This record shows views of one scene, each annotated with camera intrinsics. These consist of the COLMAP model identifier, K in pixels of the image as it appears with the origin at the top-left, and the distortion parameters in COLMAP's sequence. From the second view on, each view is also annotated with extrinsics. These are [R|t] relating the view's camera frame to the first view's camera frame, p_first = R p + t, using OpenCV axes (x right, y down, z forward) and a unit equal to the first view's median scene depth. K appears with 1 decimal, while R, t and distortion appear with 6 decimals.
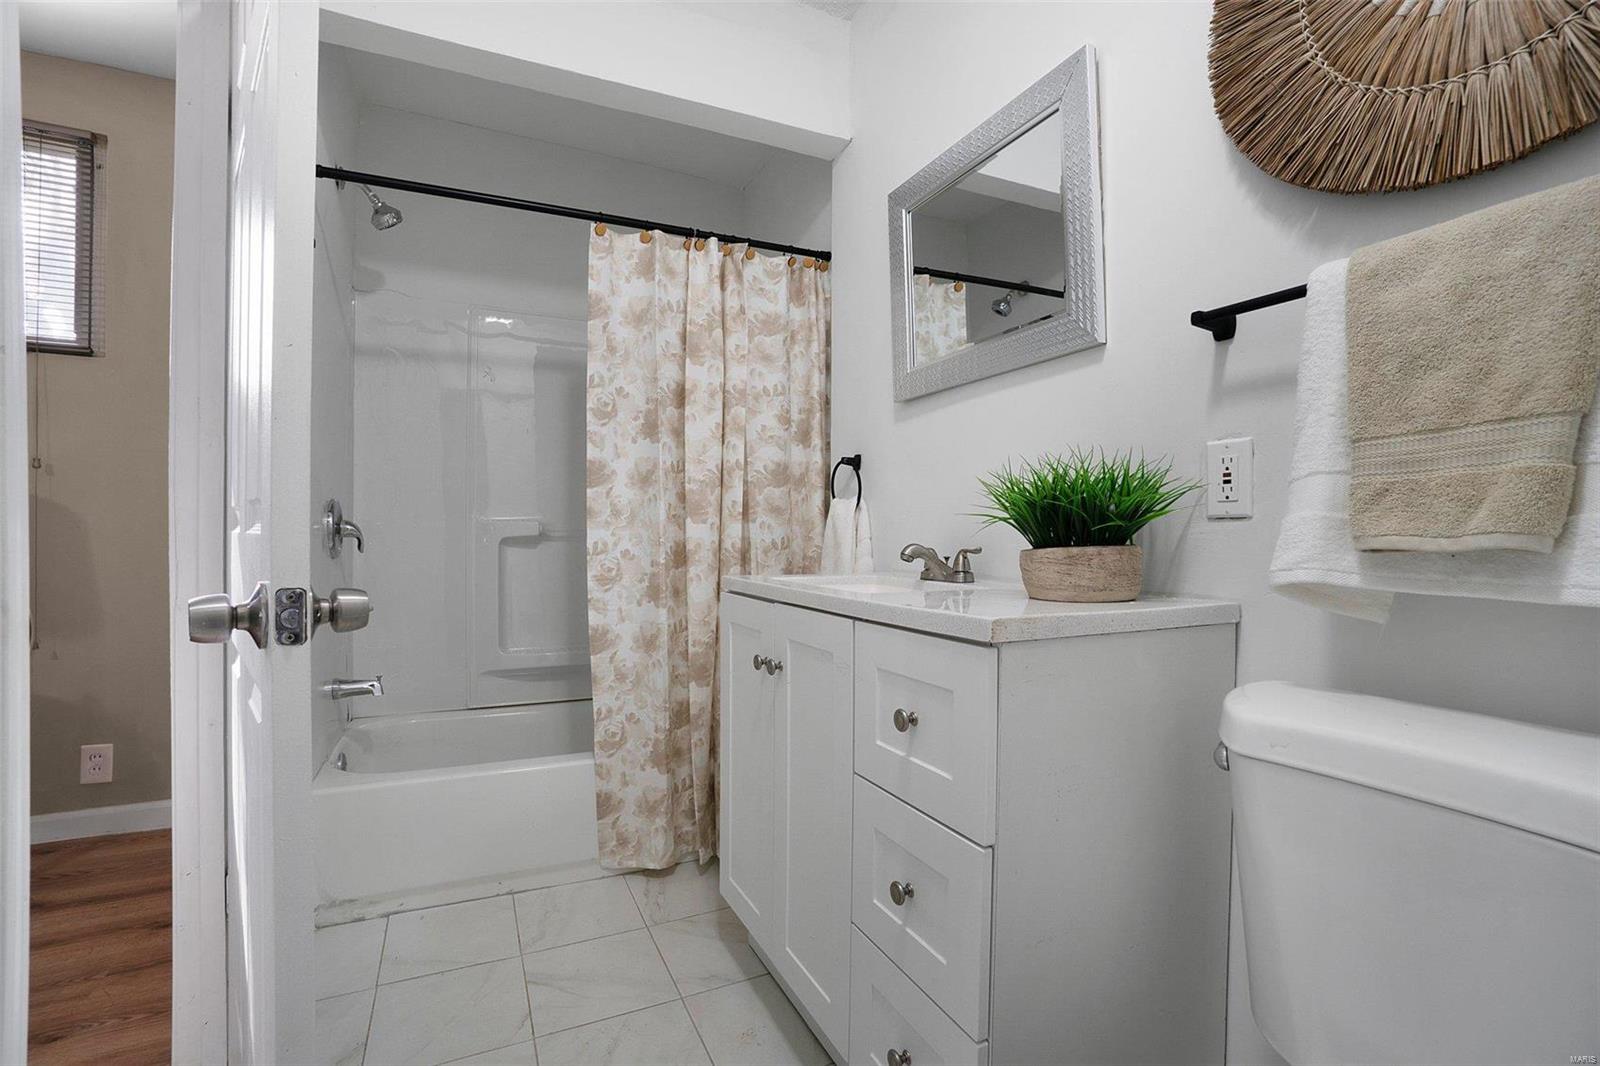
lens RADIAL K [[702.0, 0, 793.7], [0, 702.0, 537.1], [0, 0, 1]] dist [-0.066124, 0.028965]
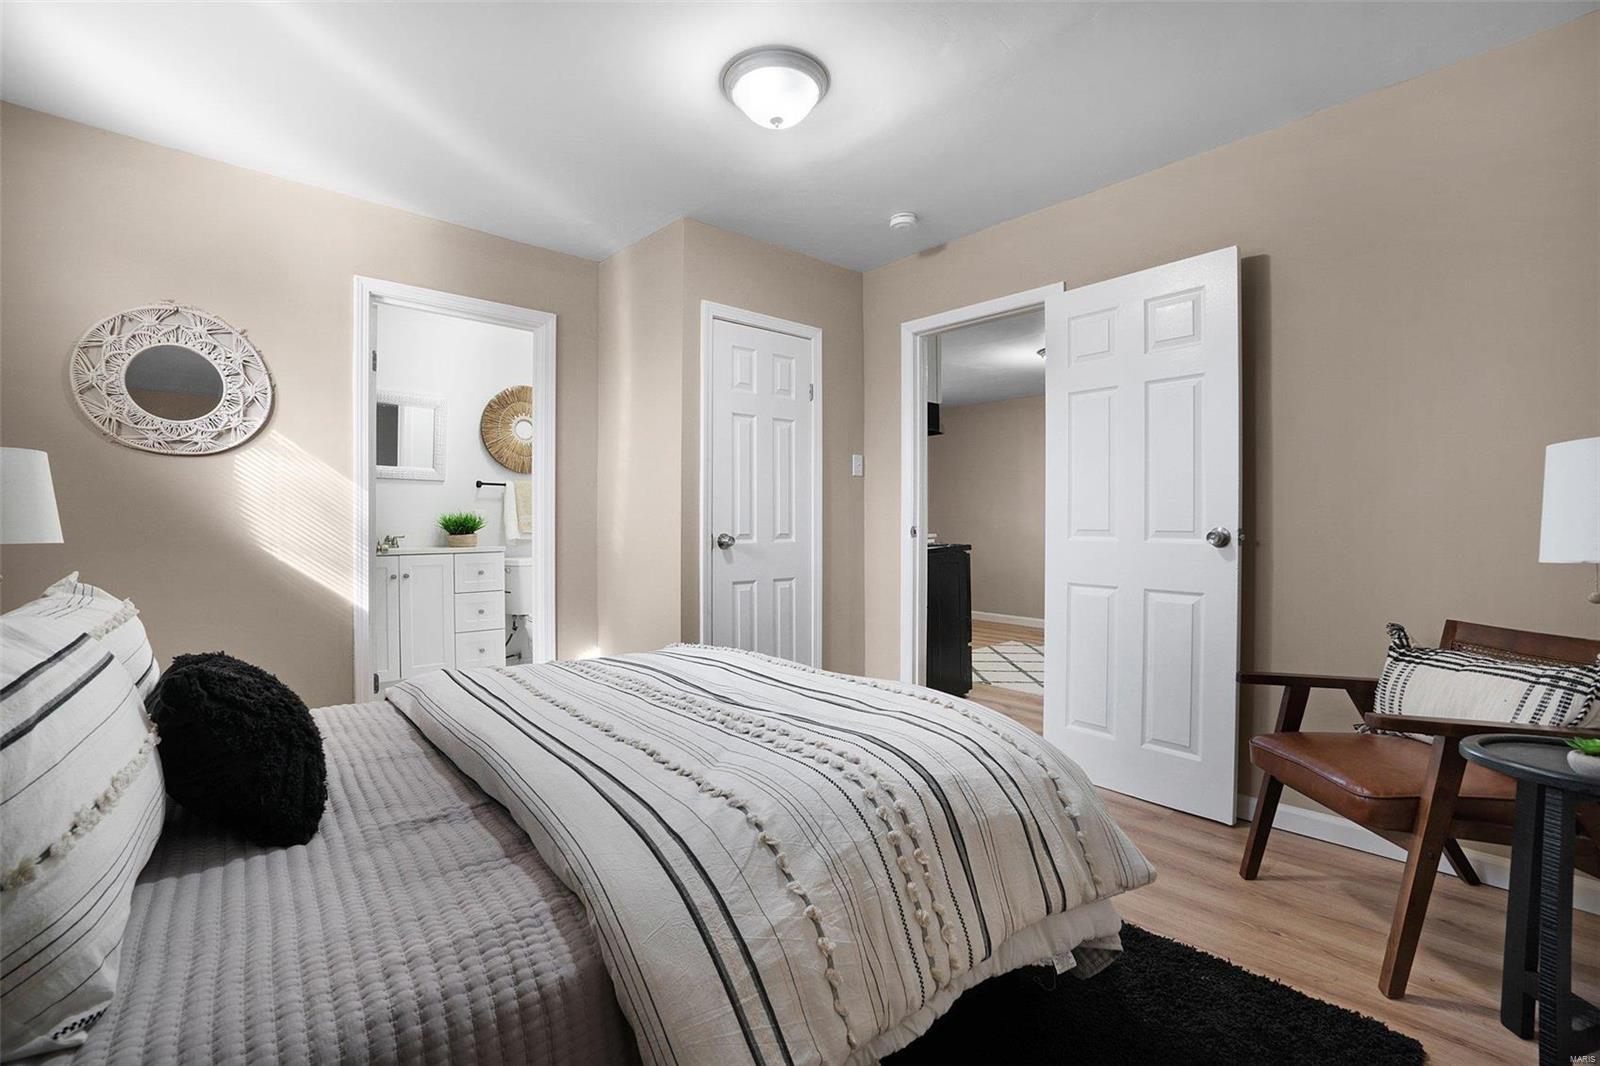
lens RADIAL K [[702.0, 0, 793.7], [0, 702.0, 537.1], [0, 0, 1]] dist [-0.066124, 0.028965]
pose [[-0.238899, -0.013119, 0.970956, -4.137082], [0.000232, 0.999908, 0.013568, -0.026416], [-0.971044, 0.003467, -0.238874, 0.079978]]
